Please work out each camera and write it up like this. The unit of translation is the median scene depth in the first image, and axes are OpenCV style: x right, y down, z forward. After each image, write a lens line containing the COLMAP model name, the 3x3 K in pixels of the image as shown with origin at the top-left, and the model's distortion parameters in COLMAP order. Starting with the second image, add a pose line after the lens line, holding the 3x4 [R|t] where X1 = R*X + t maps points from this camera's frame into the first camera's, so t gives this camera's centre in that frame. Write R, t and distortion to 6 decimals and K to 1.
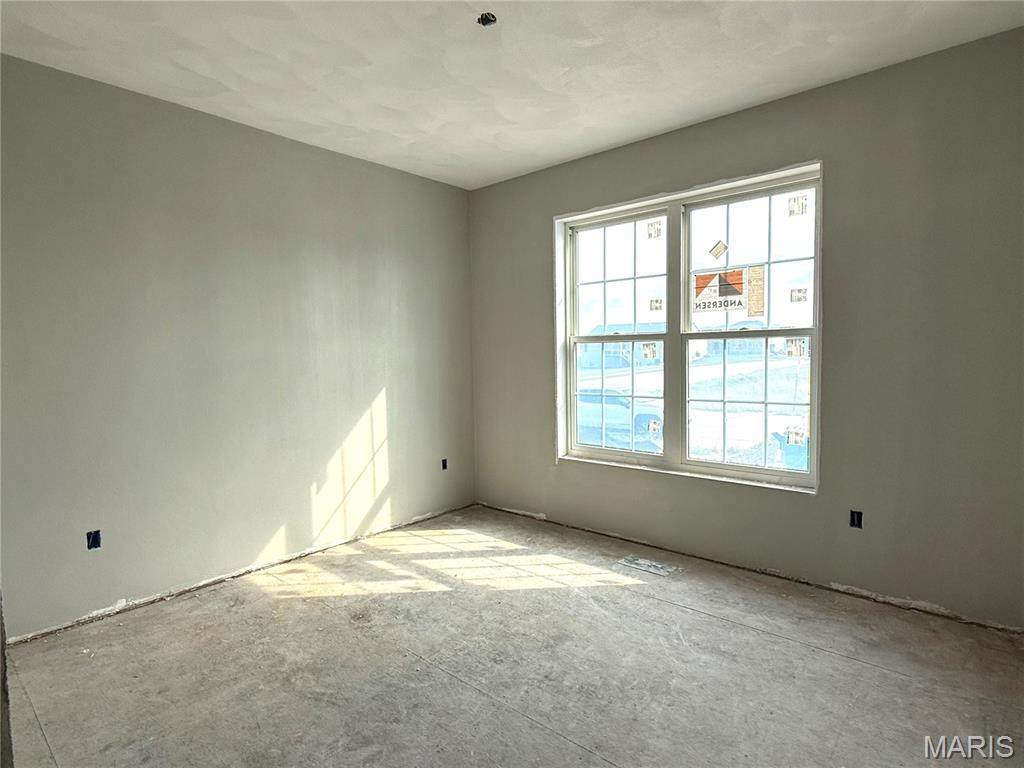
lens RADIAL K [[562.0, 0, 514.9], [0, 562.0, 385.0], [0, 0, 1]] dist [-0.001148, 0.001519]
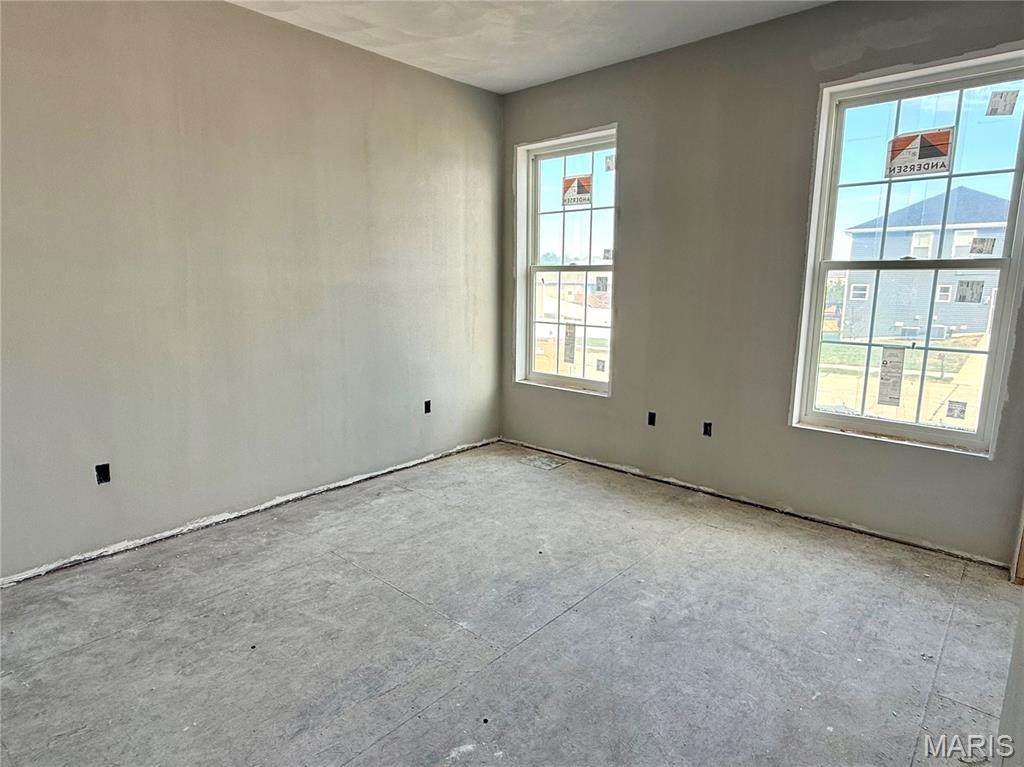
lens RADIAL K [[562.0, 0, 509.4], [0, 562.0, 377.6], [0, 0, 1]] dist [-0.001148, 0.001519]
pose [[0.999620, 0.021720, 0.016975, -0.197826], [-0.023522, 0.993161, 0.114356, -0.006901], [-0.014375, -0.114712, 0.993295, 0.175406]]
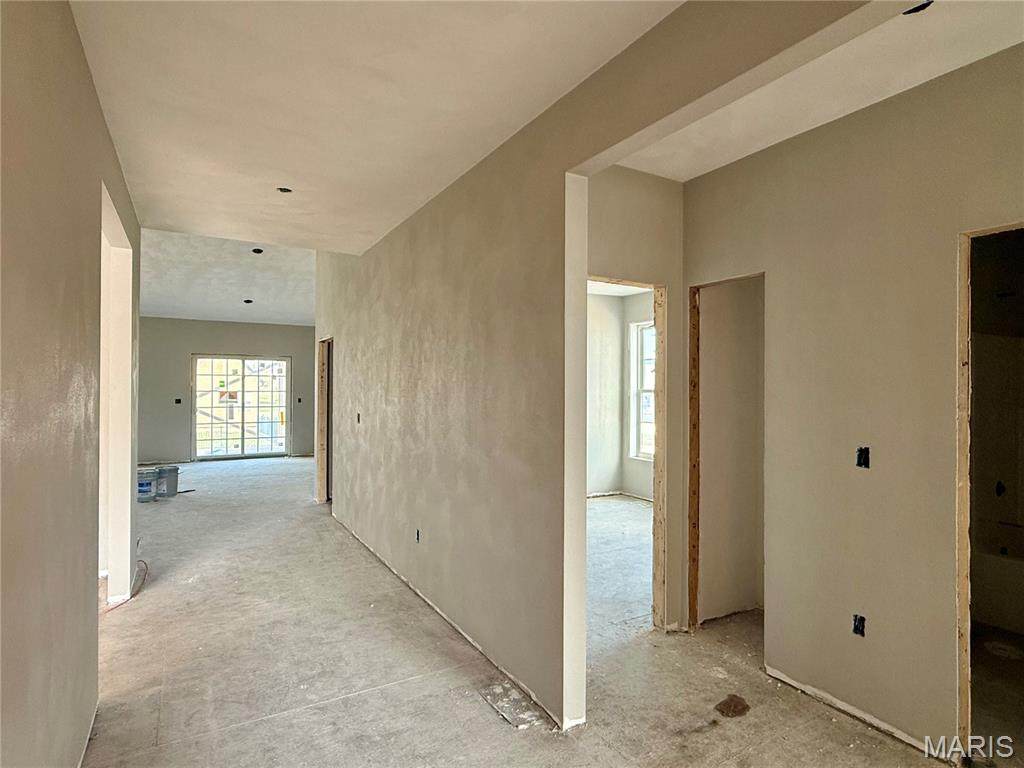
lens RADIAL K [[562.0, 0, 511.2], [0, 562.0, 385.2], [0, 0, 1]] dist [-0.001148, 0.001519]
pose [[0.954811, 0.020184, -0.296526, 0.293802], [-0.039119, 0.997546, -0.058065, 0.041752], [0.294627, 0.067041, 0.953258, -1.762329]]
